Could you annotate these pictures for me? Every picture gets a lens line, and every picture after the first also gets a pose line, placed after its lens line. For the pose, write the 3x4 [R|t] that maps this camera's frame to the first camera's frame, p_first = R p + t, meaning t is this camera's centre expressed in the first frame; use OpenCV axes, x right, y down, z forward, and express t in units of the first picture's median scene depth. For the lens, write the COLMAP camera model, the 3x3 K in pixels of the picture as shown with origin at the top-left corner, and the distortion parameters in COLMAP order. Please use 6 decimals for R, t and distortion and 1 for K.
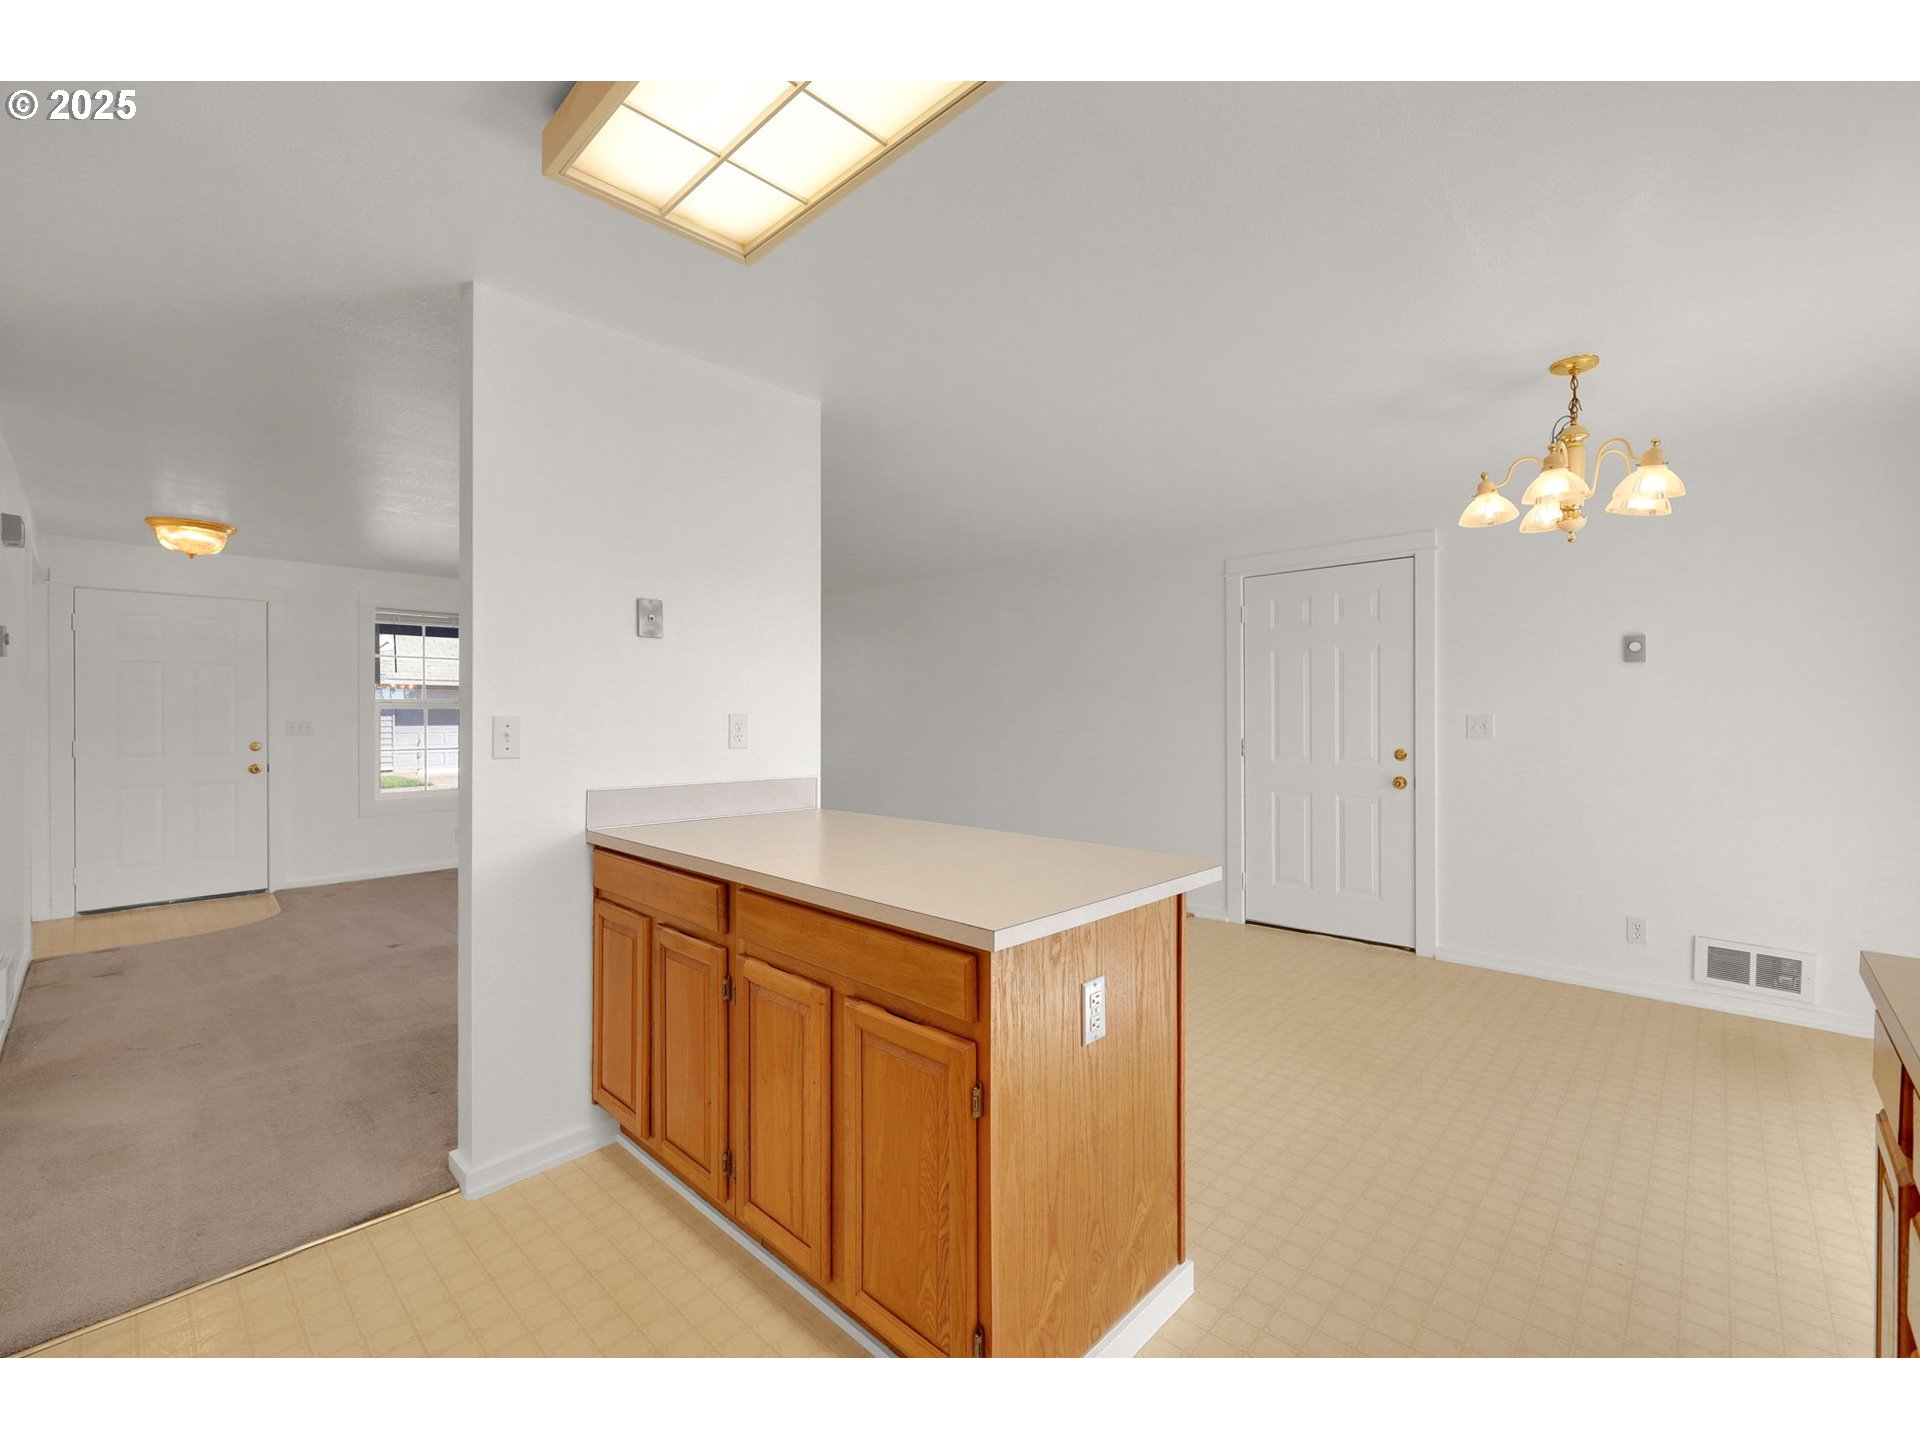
lens RADIAL K [[775.8, 0, 972.4], [0, 775.8, 720.6], [0, 0, 1]] dist [0.000902, -0.001493]
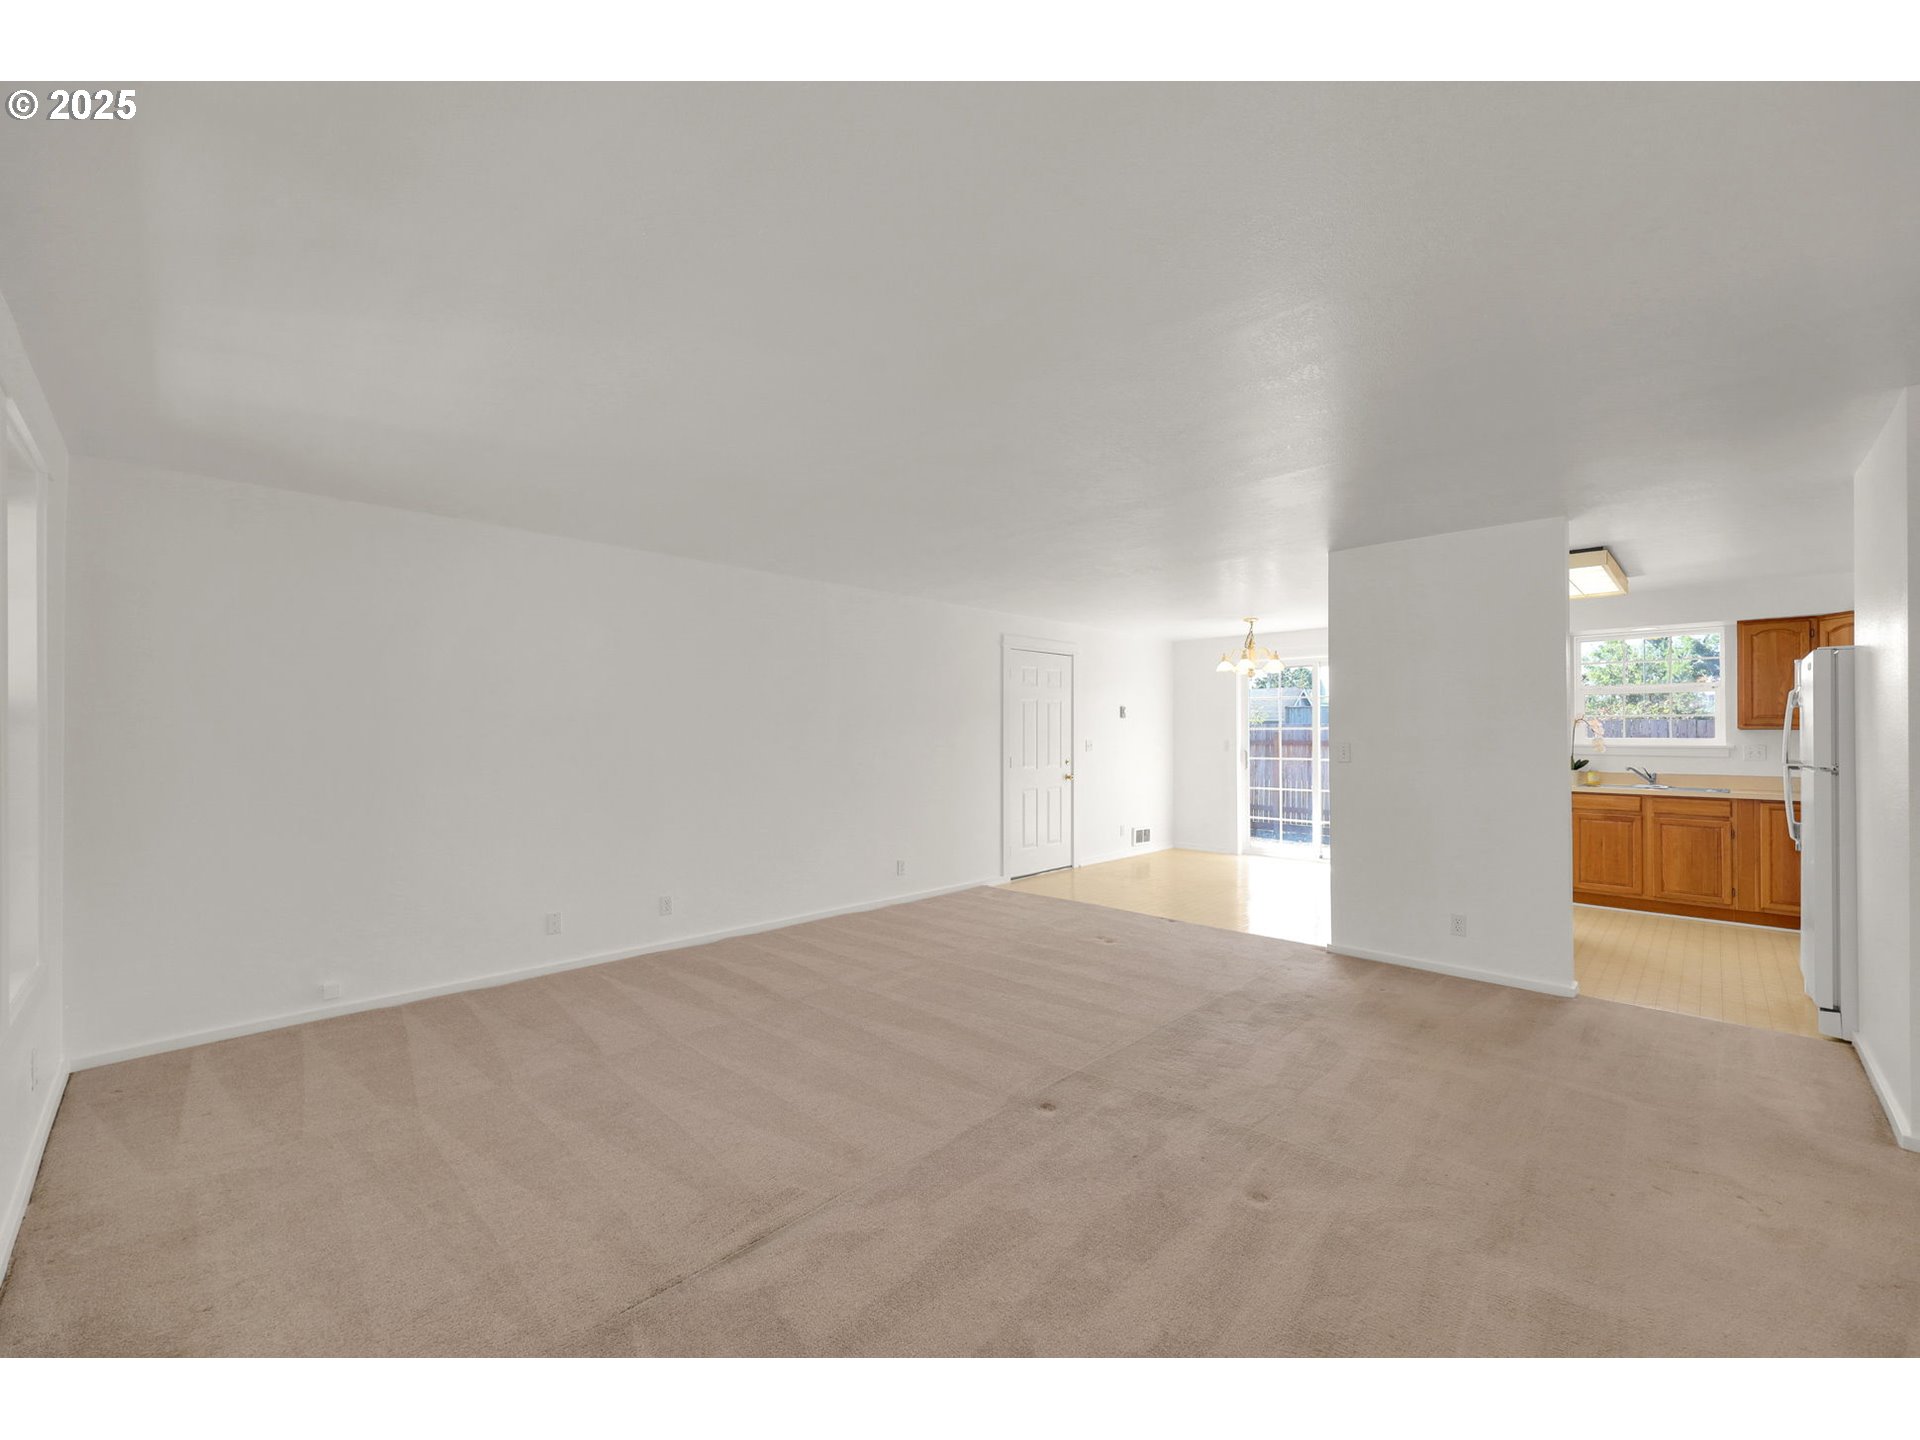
lens RADIAL K [[775.8, 0, 974.3], [0, 775.8, 731.0], [0, 0, 1]] dist [0.000902, -0.001493]
pose [[0.017977, 0.004613, 0.999828, -1.340445], [0.001352, 0.999988, -0.004638, -0.022746], [-0.999837, 0.001435, 0.017971, 1.231134]]
